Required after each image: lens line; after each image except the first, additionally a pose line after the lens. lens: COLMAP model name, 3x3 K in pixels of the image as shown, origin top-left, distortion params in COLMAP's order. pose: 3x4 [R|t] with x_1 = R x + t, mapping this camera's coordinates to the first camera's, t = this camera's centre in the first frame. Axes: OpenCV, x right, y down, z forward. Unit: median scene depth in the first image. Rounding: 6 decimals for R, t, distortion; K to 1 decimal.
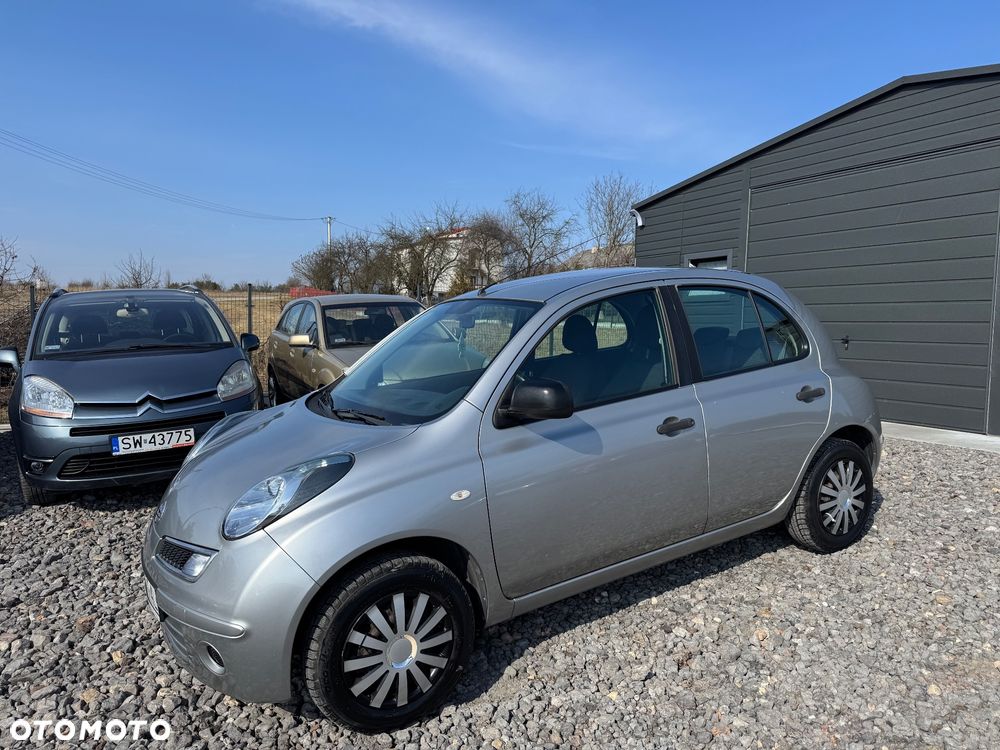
lens RADIAL K [[709.7, 0, 500.0], [0, 709.7, 375.0], [0, 0, 1]] dist [0.101020, -0.147492]
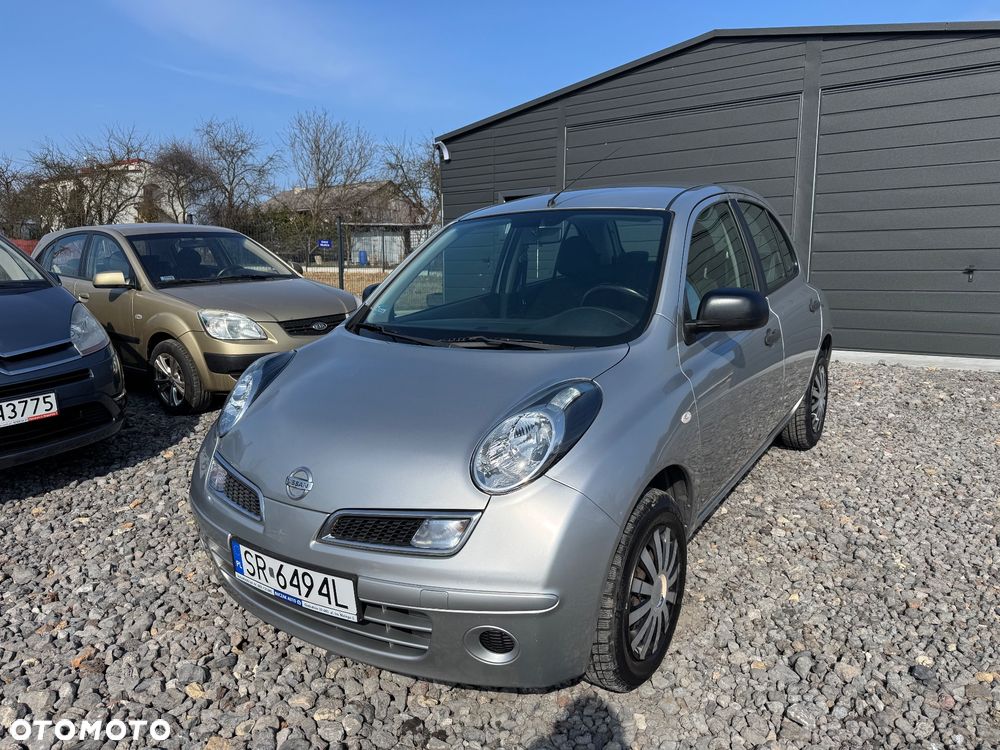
lens RADIAL K [[709.7, 0, 500.0], [0, 709.7, 375.0], [0, 0, 1]] dist [0.101020, -0.147492]
pose [[0.907315, -0.072889, 0.414086, -0.227395], [0.043315, 0.995823, 0.080381, 0.011362], [-0.418215, -0.054995, 0.906682, 0.097125]]
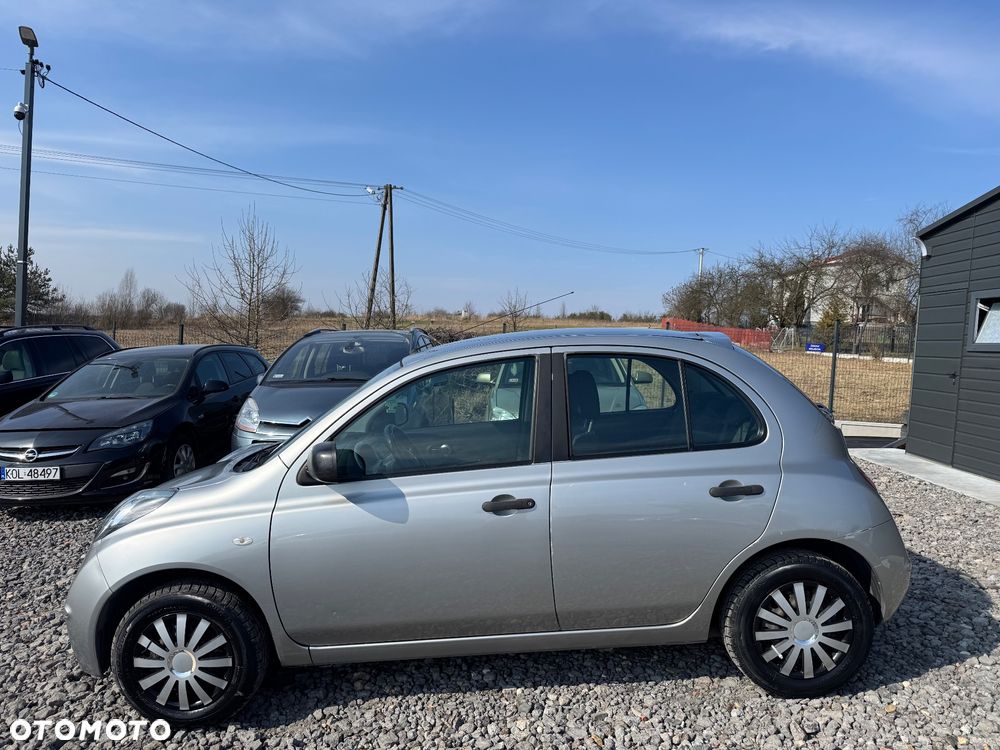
lens RADIAL K [[709.7, 0, 500.0], [0, 709.7, 375.0], [0, 0, 1]] dist [0.101020, -0.147492]
pose [[0.852840, 0.050826, -0.519693, 0.304974], [-0.070799, 0.997316, -0.018645, -0.034487], [0.517350, 0.052695, 0.854150, 0.079830]]
